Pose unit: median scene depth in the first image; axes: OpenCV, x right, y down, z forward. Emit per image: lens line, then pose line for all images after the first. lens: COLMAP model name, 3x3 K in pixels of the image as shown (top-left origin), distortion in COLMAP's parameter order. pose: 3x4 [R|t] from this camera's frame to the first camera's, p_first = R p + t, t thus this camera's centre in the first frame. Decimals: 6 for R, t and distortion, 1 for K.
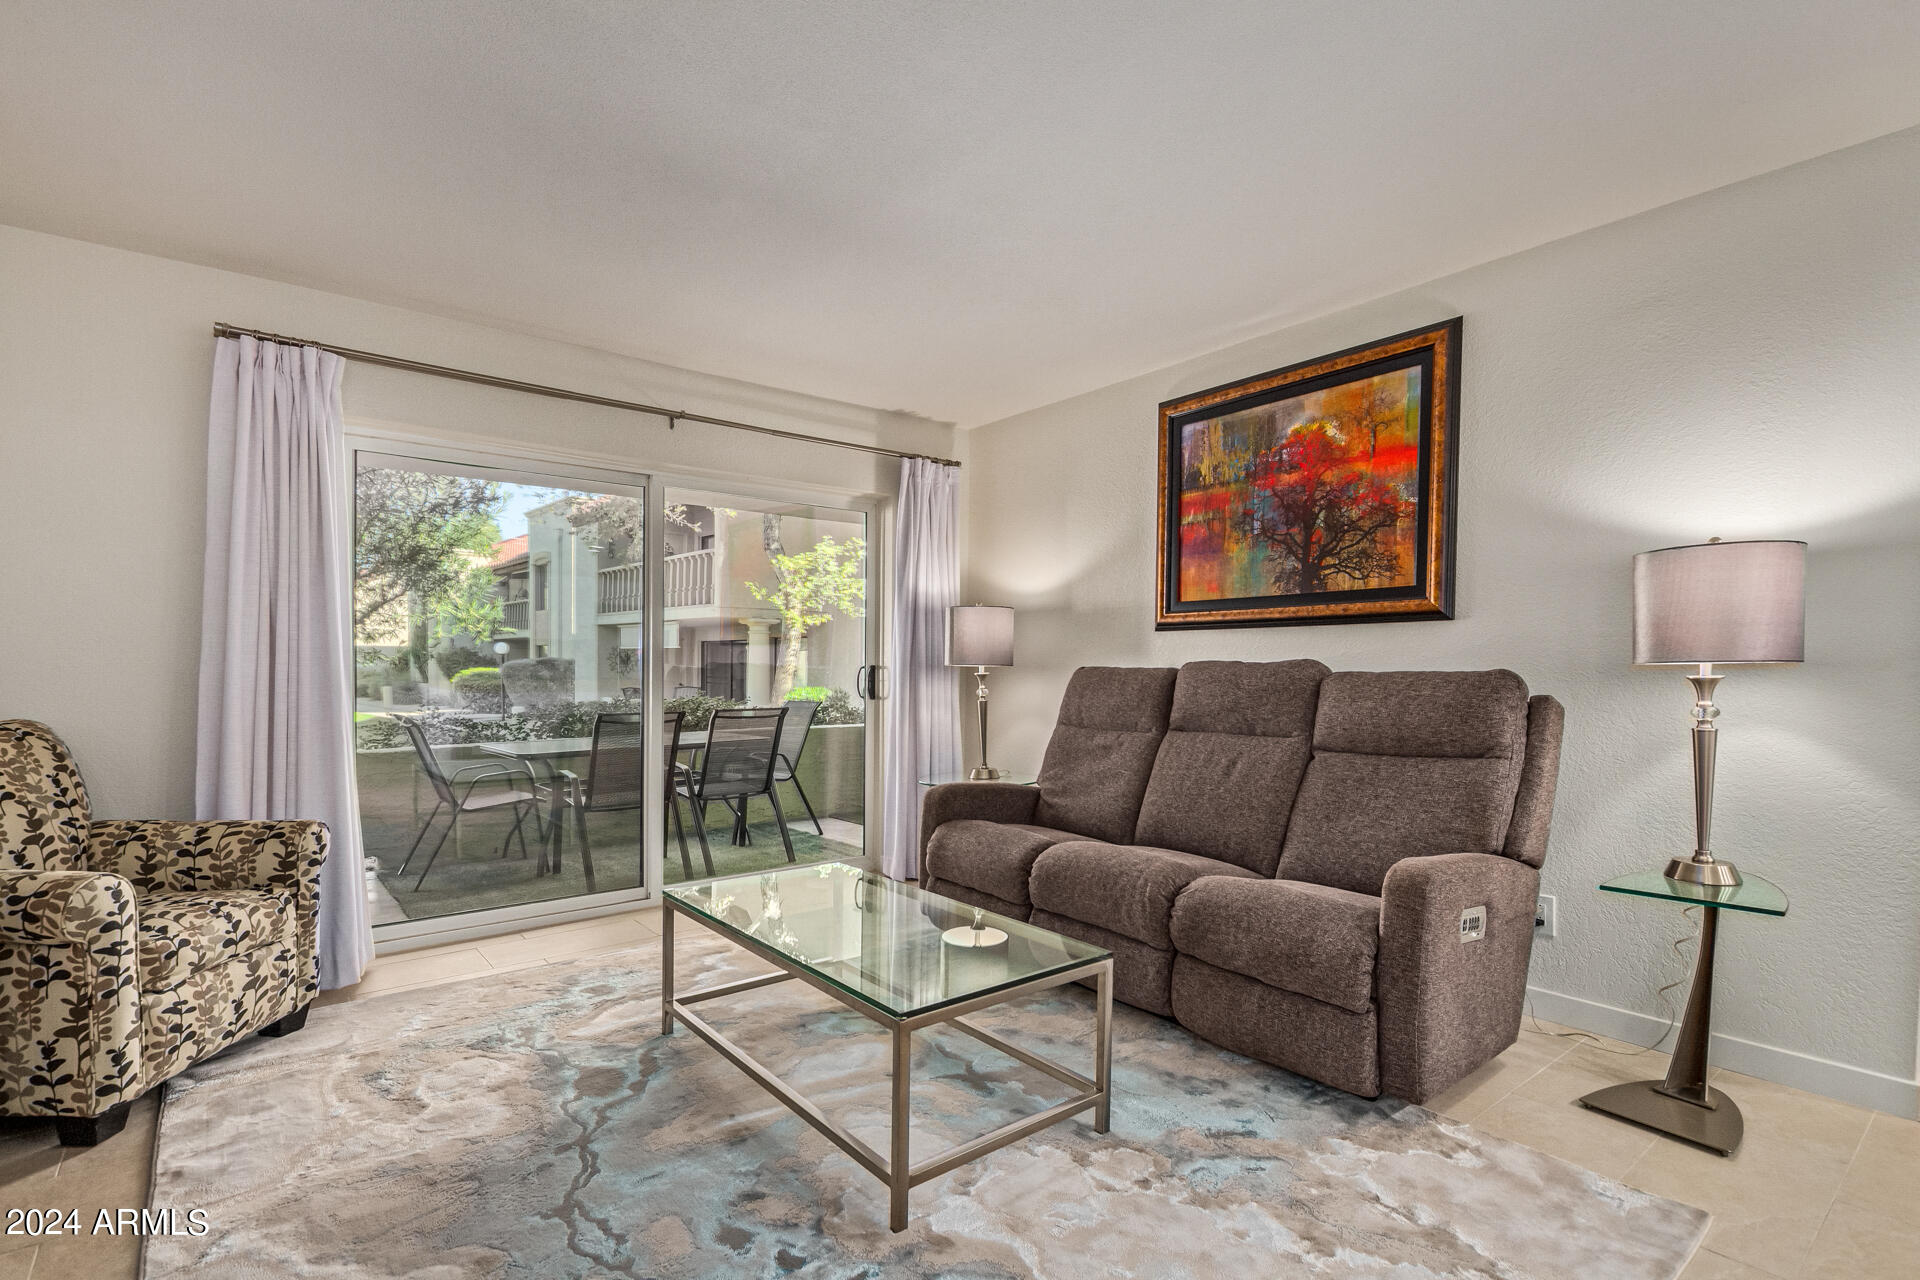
lens RADIAL K [[901.3, 0, 961.1], [0, 901.3, 659.8], [0, 0, 1]] dist [0.000673, -0.000519]
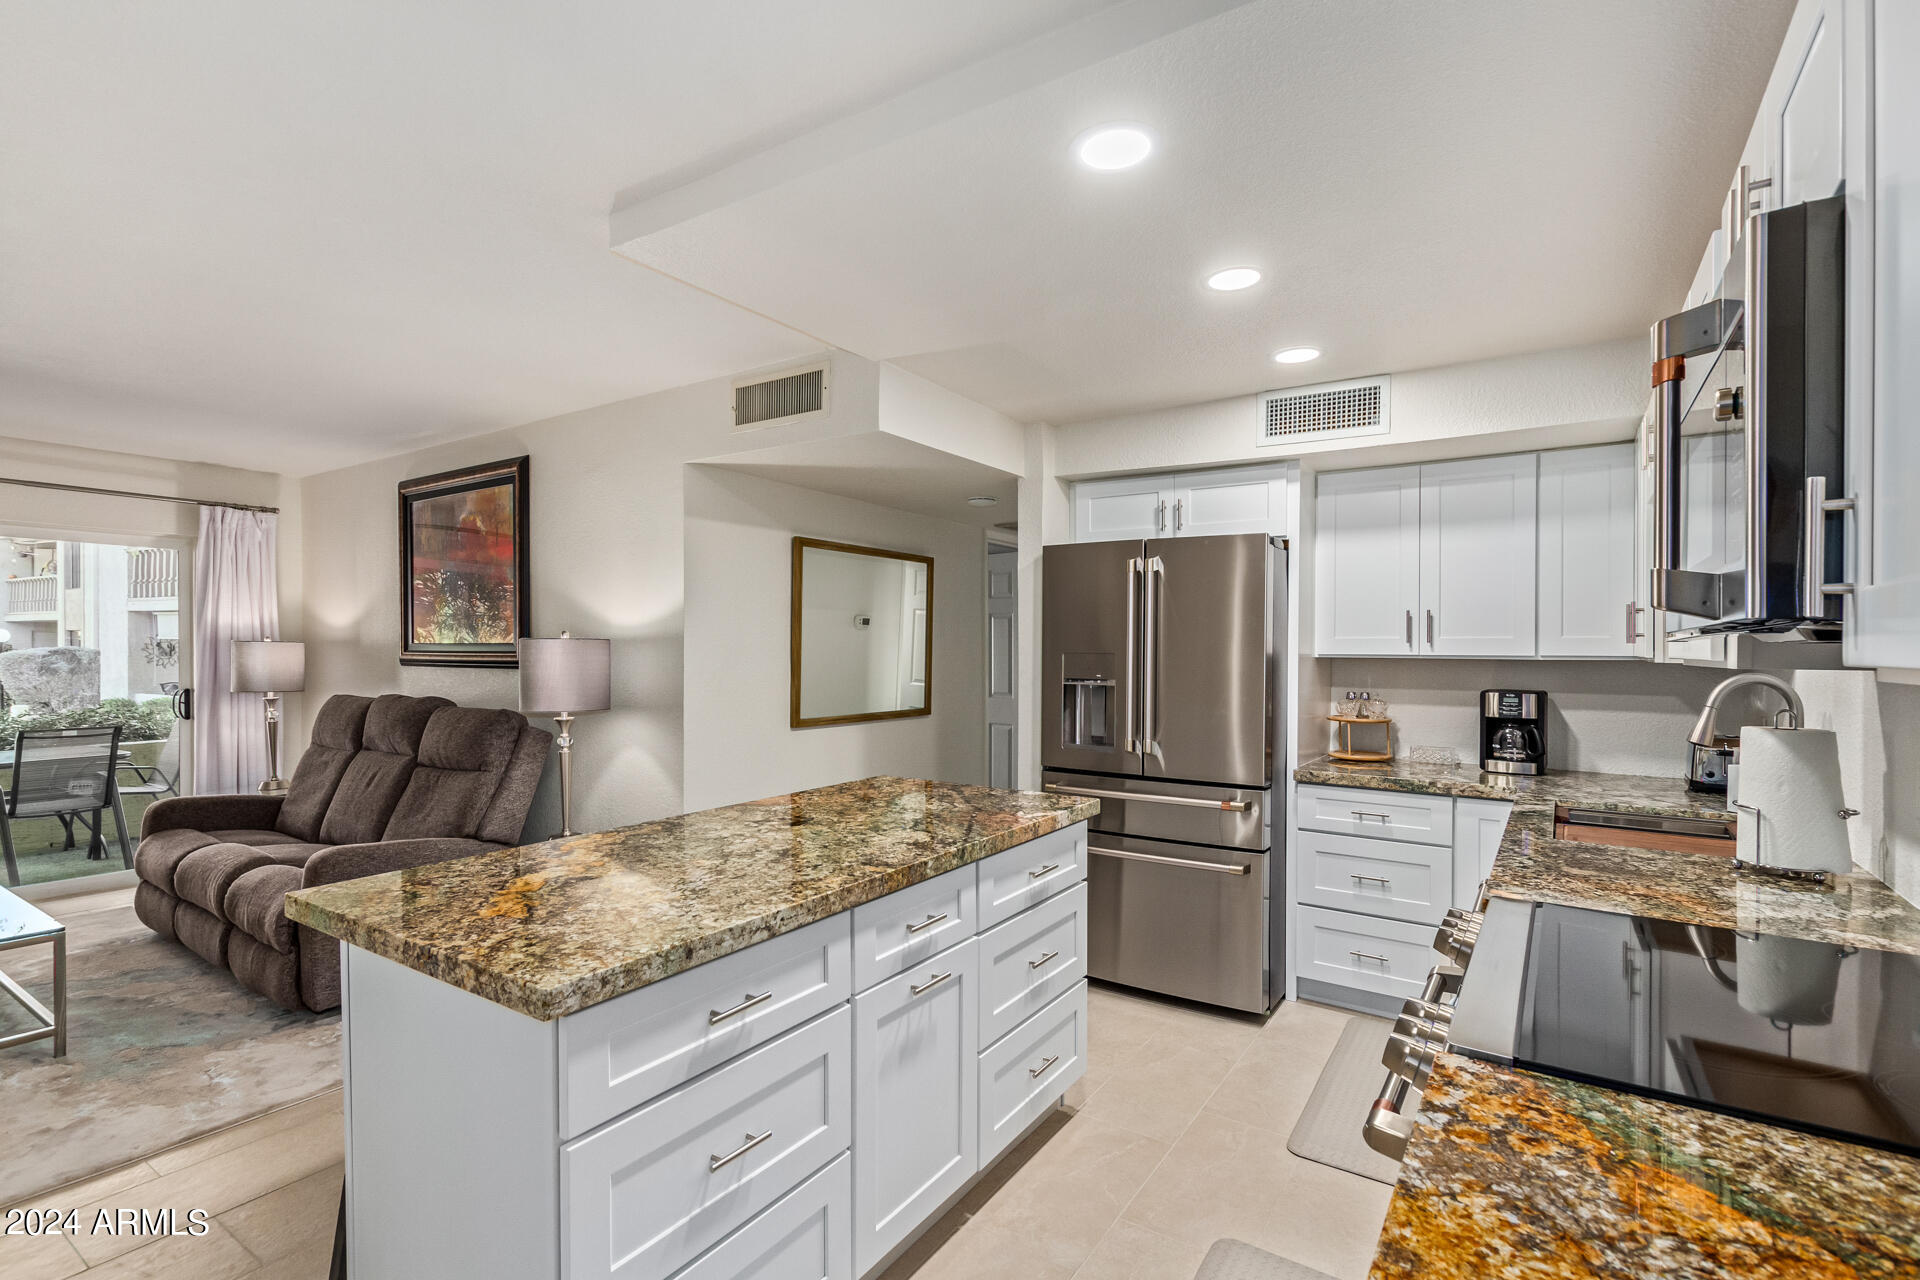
lens RADIAL K [[901.3, 0, 959.3], [0, 901.3, 634.5], [0, 0, 1]] dist [0.000673, -0.000519]
pose [[0.954807, 0.007280, 0.297138, 0.503170], [-0.004988, 0.999952, -0.008471, -0.058440], [-0.297186, 0.006606, 0.954797, -0.350310]]
